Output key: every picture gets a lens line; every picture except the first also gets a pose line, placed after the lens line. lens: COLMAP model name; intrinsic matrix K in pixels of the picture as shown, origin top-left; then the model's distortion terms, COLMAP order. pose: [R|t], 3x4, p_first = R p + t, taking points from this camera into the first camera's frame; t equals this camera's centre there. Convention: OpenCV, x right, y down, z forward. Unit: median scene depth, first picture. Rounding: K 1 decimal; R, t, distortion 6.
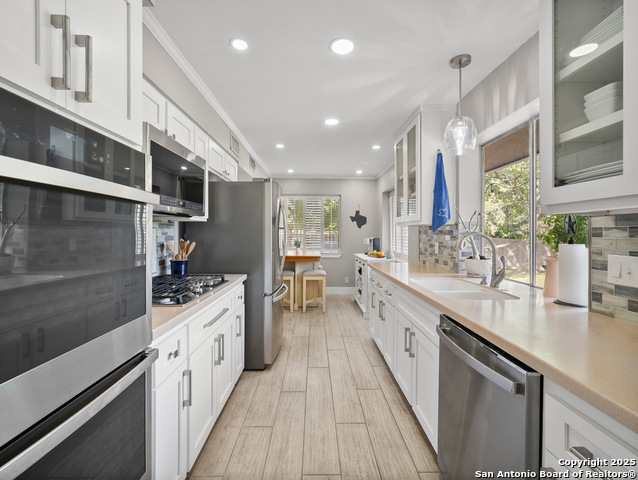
lens RADIAL K [[280.4, 0, 319.1], [0, 280.4, 232.6], [0, 0, 1]] dist [0.001921, 0.000370]
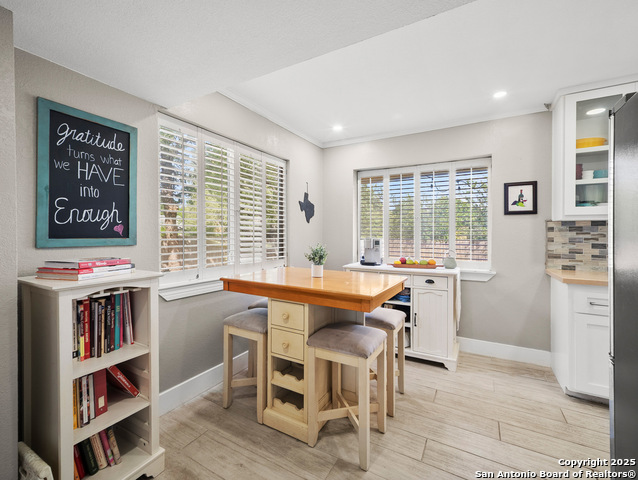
lens RADIAL K [[286.9, 0, 313.6], [0, 286.9, 236.4], [0, 0, 1]] dist [0.001137, 0.000243]
pose [[0.510499, -0.003228, 0.859872, -0.746963], [-0.003340, 0.999978, 0.005737, 0.019106], [-0.859872, -0.005801, 0.510477, 1.347726]]
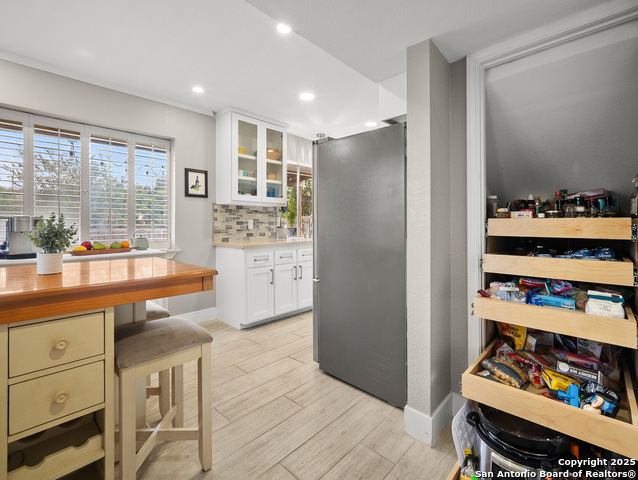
lens RADIAL K [[294.3, 0, 318.4], [0, 294.3, 223.0], [0, 0, 1]] dist [-0.004070, 0.000213]
pose [[-0.719860, 0.001744, 0.694117, -0.706806], [0.000354, 0.999998, -0.002145, 0.051904], [-0.694119, -0.001298, -0.719859, 1.733841]]
